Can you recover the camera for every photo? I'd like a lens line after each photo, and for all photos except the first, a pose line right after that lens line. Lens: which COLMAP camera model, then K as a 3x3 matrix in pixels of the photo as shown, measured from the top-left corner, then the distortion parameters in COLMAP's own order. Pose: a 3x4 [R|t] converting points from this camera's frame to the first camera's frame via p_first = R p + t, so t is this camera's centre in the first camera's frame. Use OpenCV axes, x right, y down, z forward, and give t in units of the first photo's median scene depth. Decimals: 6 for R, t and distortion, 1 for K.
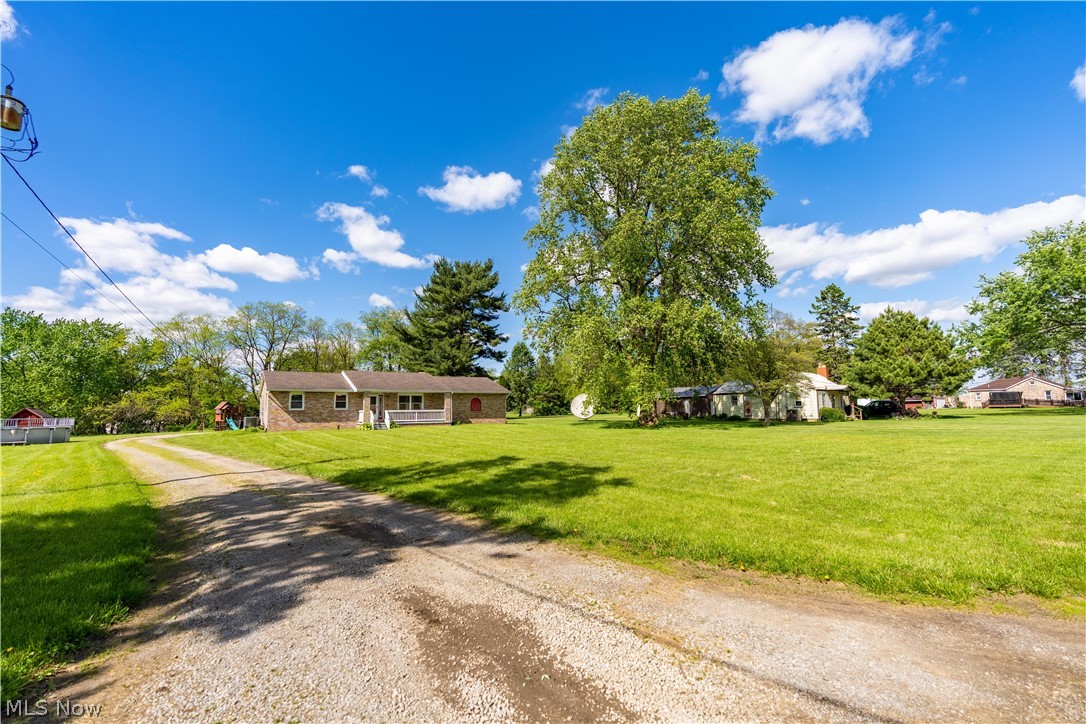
lens RADIAL K [[495.5, 0, 543.0], [0, 495.5, 362.0], [0, 0, 1]] dist [-0.002880, 0.000279]
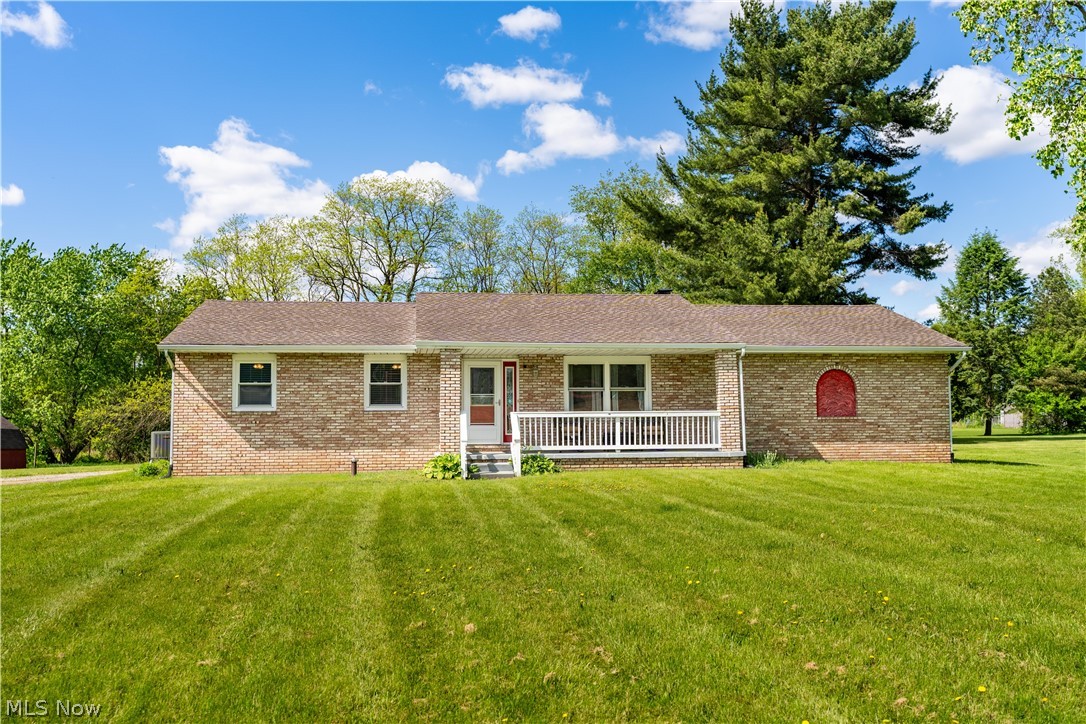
lens RADIAL K [[1031.5, 0, 543.0], [0, 1031.5, 362.0], [0, 0, 1]] dist [0.021551, 0.002333]
pose [[0.903767, -0.020553, -0.427530, -0.020681], [0.038503, 0.998701, 0.033380, 0.025399], [0.426289, -0.046629, 0.903385, 0.241011]]
